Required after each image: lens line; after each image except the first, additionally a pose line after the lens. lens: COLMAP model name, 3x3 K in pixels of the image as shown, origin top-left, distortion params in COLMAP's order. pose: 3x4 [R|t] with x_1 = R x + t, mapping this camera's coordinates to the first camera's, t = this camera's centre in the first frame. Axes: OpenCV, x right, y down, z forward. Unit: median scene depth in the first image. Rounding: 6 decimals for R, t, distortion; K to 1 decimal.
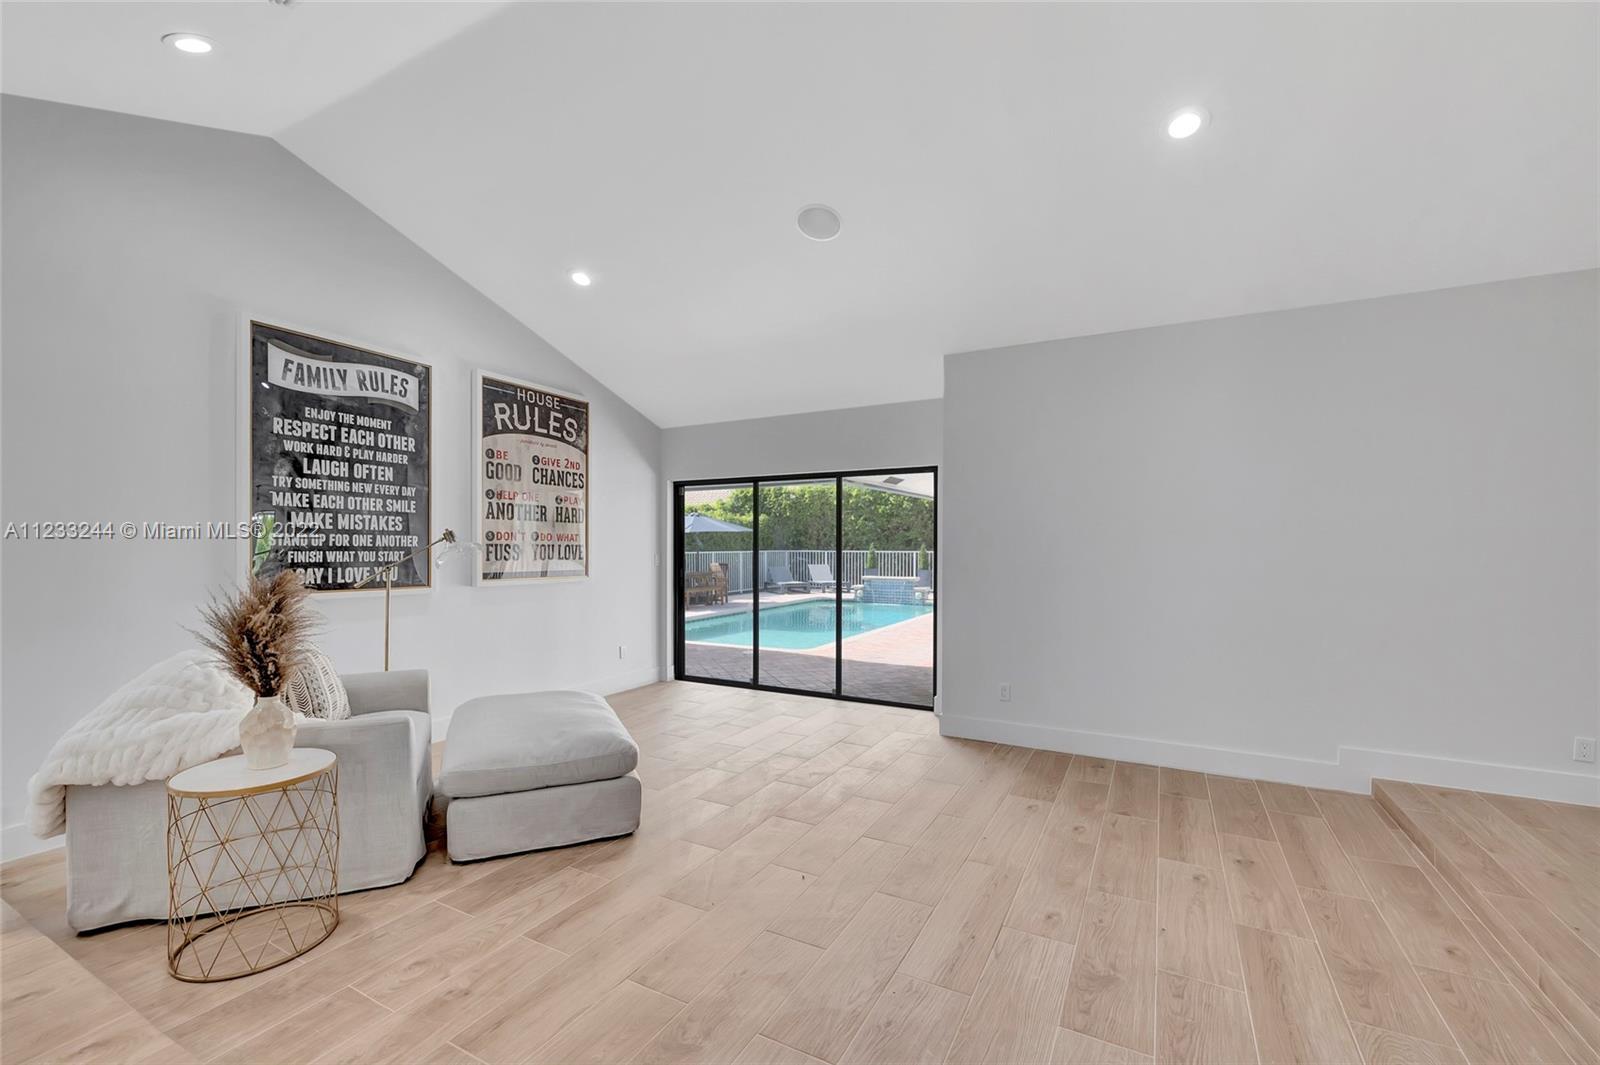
lens RADIAL K [[680.4, 0, 799.0], [0, 680.4, 538.5], [0, 0, 1]] dist [0.000959, 0.000008]
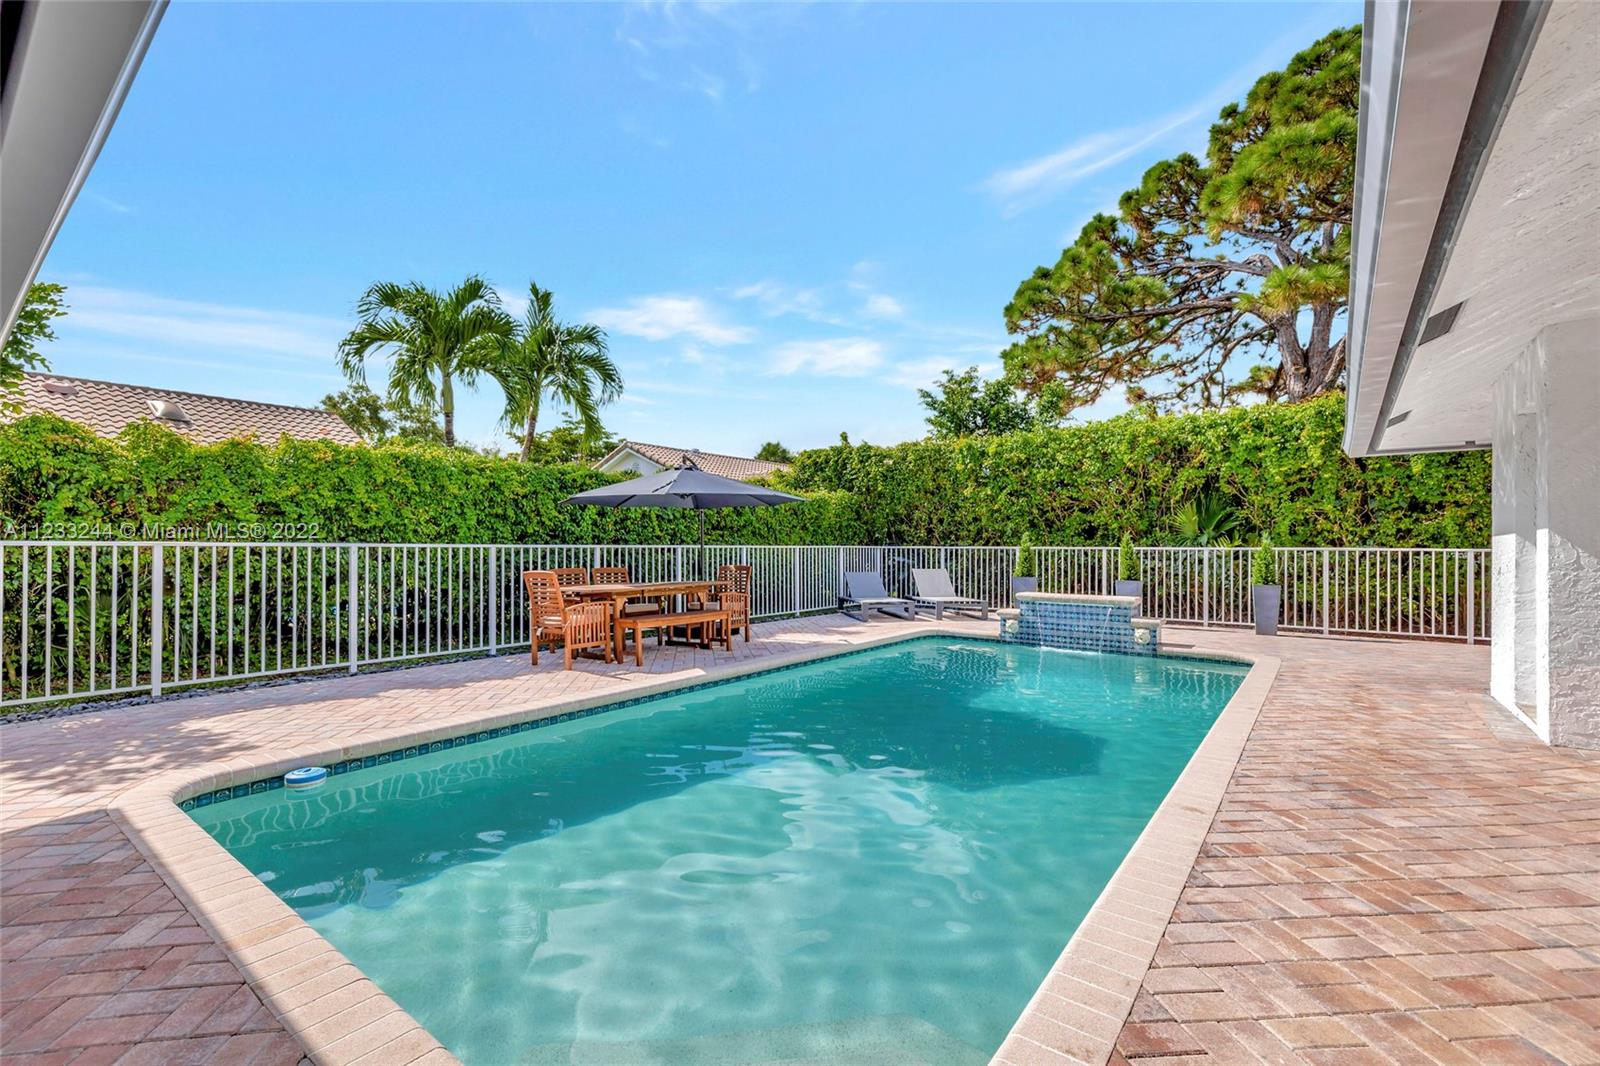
lens RADIAL K [[680.4, 0, 793.3], [0, 680.4, 541.8], [0, 0, 1]] dist [0.000959, 0.000008]
pose [[0.986022, 0.000172, -0.166616, 0.009619], [0.000317, 0.999996, 0.002912, 0.012290], [0.166616, -0.002925, 0.986018, 0.394683]]
